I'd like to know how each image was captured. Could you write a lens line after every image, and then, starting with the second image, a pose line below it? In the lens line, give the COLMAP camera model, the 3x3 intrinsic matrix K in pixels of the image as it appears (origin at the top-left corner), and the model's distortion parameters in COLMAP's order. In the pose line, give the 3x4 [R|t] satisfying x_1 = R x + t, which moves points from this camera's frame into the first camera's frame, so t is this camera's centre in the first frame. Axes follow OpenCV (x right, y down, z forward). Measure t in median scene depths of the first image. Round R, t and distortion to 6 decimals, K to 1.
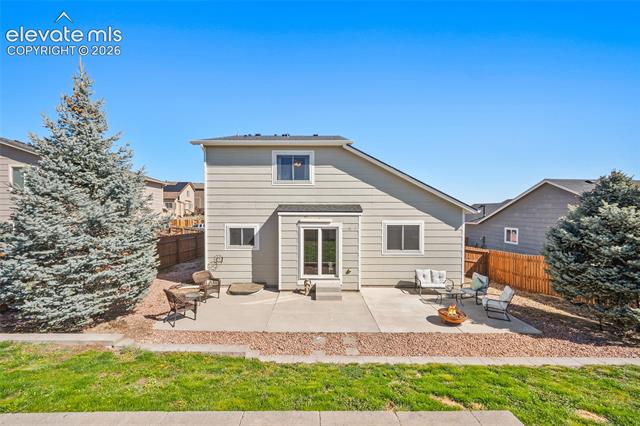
lens RADIAL K [[255.1, 0, 320.5], [0, 255.1, 215.4], [0, 0, 1]] dist [0.000400, -0.000319]
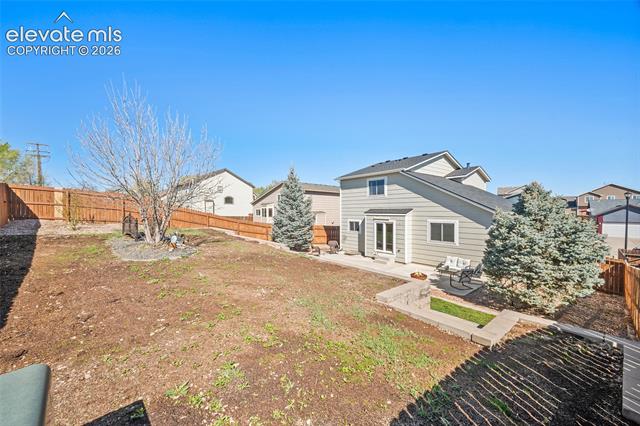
lens RADIAL K [[255.1, 0, 319.3], [0, 255.1, 212.6], [0, 0, 1]] dist [0.000400, -0.000319]
pose [[0.630347, 0.002319, -0.776310, 0.993917], [-0.009281, 0.999947, -0.004550, -0.006079], [0.776258, 0.010073, 0.630335, -0.388580]]
